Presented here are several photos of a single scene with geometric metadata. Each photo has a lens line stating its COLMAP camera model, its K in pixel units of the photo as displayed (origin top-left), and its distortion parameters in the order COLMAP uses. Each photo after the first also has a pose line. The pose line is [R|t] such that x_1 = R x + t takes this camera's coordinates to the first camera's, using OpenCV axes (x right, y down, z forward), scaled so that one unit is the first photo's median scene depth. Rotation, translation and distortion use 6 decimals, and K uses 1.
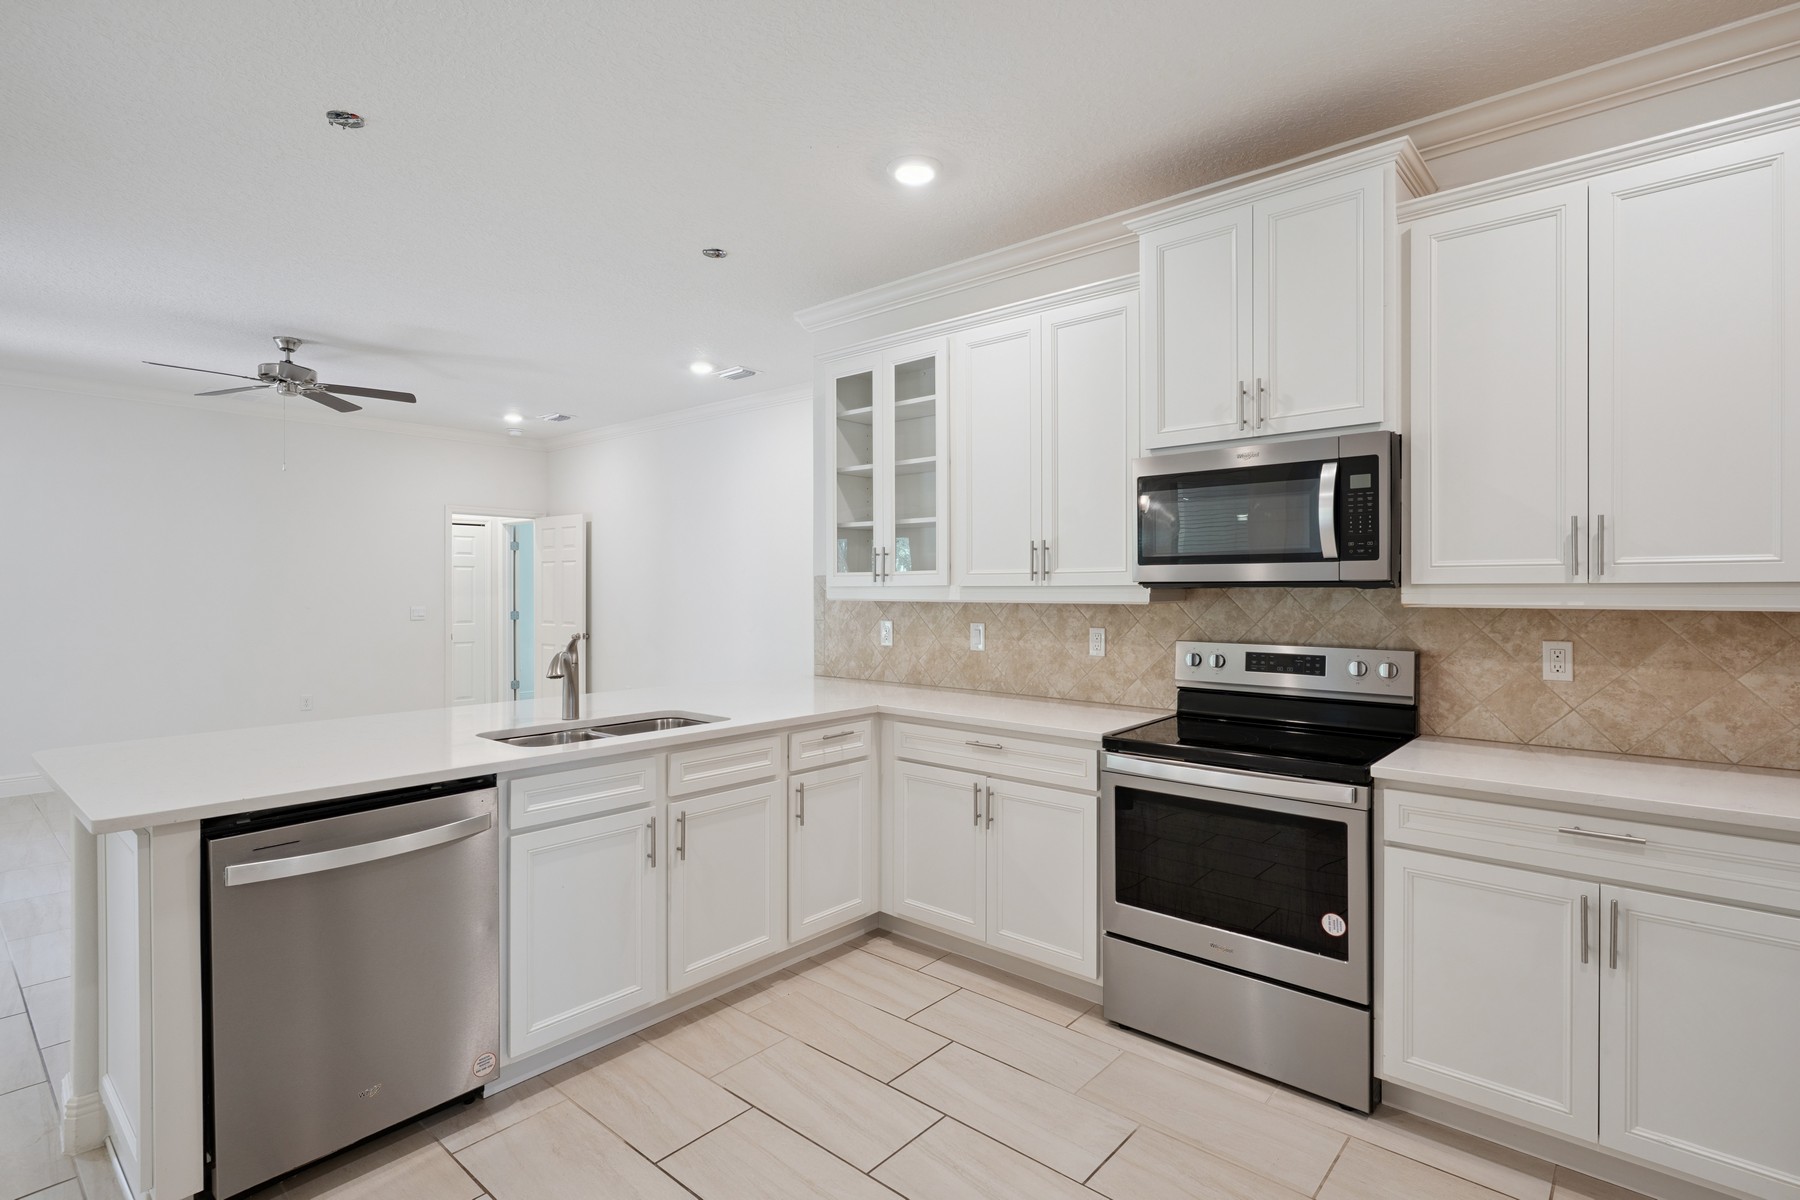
lens RADIAL K [[881.3, 0, 891.0], [0, 881.3, 586.4], [0, 0, 1]] dist [0.009399, -0.003603]
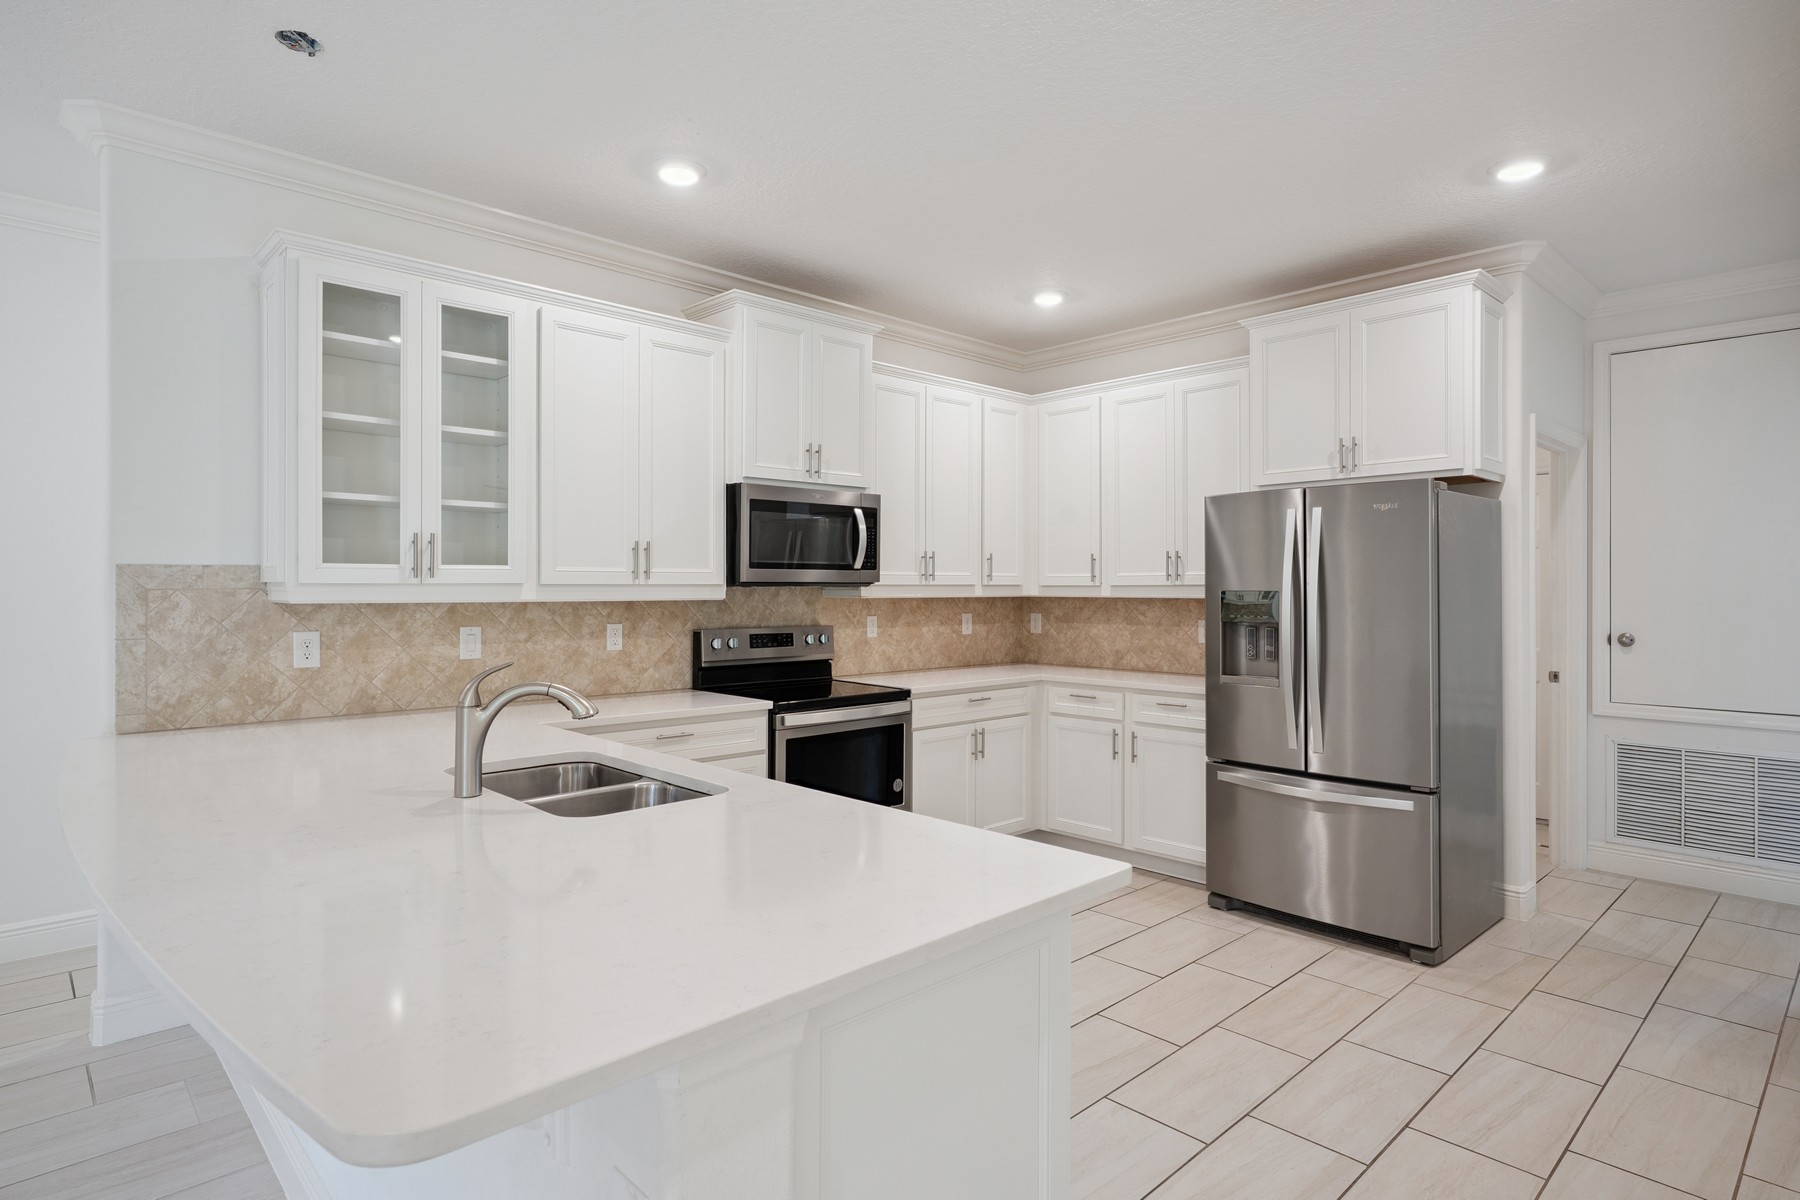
lens RADIAL K [[967.4, 0, 899.8], [0, 967.4, 586.6], [0, 0, 1]] dist [0.006664, -0.001126]
pose [[0.079837, 0.003522, 0.996802, -1.007861], [-0.001777, 0.999993, -0.003391, 0.005987], [-0.996806, -0.001501, 0.079842, 0.630620]]
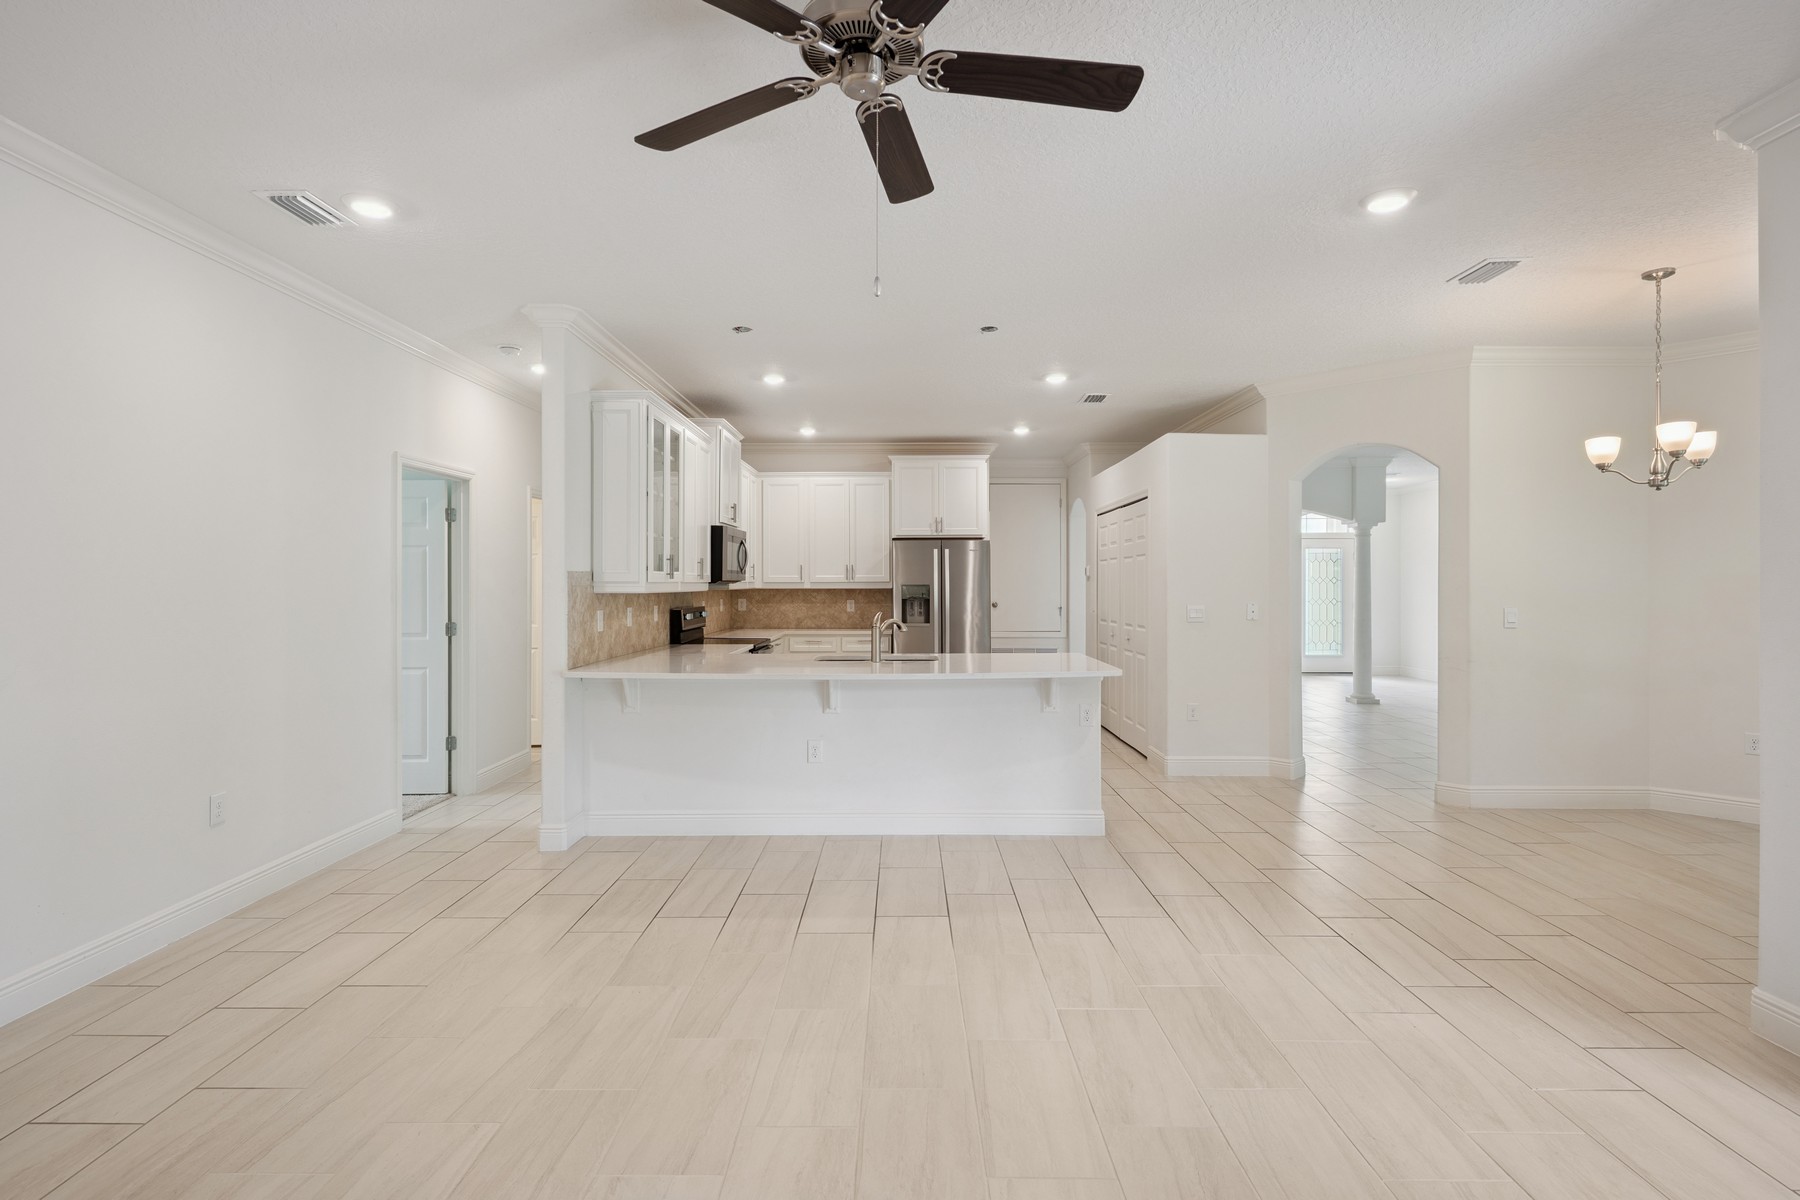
lens RADIAL K [[881.3, 0, 883.8], [0, 881.3, 609.7], [0, 0, 1]] dist [0.009399, -0.003603]
pose [[-0.674903, -0.020844, 0.737612, -1.545409], [-0.000348, 0.999610, 0.027929, 0.006193], [-0.737906, 0.018593, -0.674647, 2.074350]]
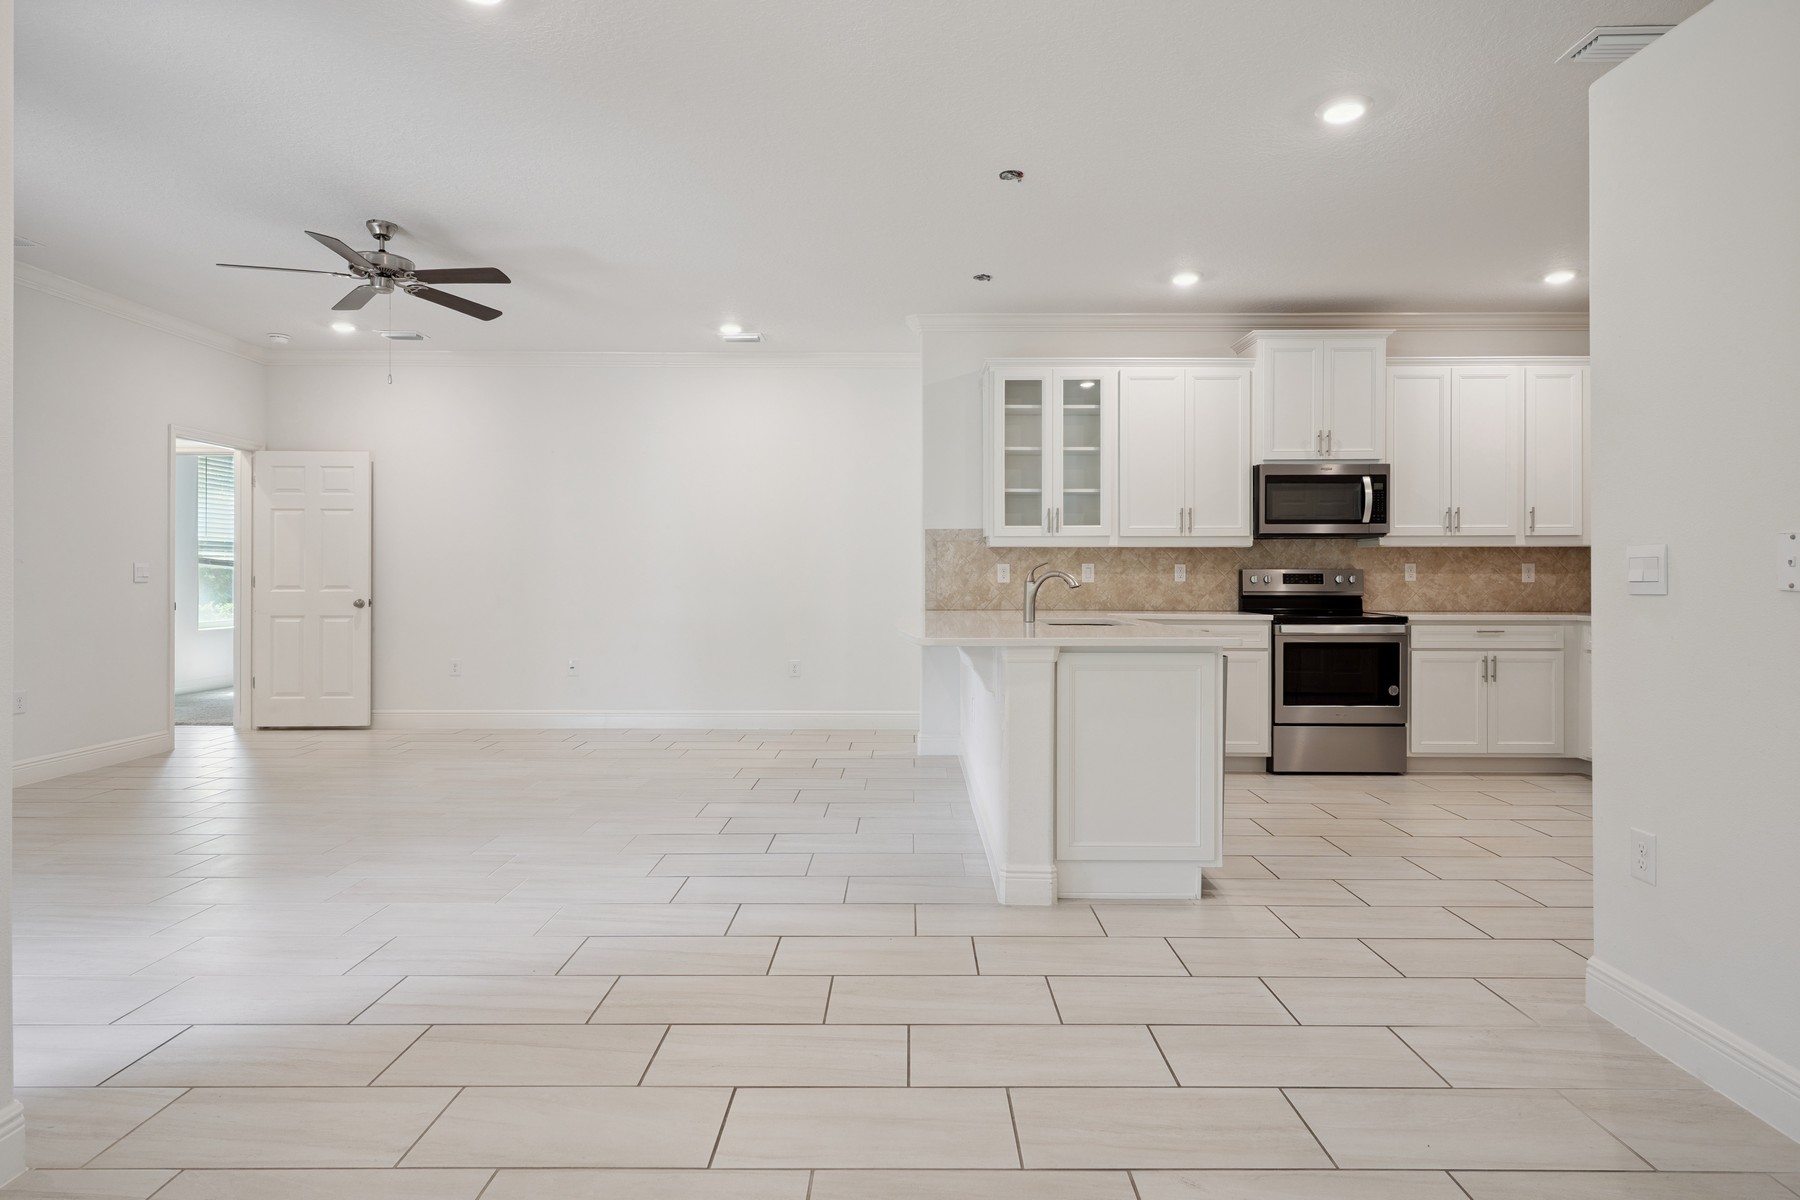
lens RADIAL K [[967.4, 0, 900.7], [0, 967.4, 574.0], [0, 0, 1]] dist [0.006664, -0.001126]
pose [[0.755406, 0.002999, 0.655250, -1.467672], [-0.002844, 0.999995, -0.001298, 0.077105], [-0.655251, -0.000883, 0.755411, -0.002950]]
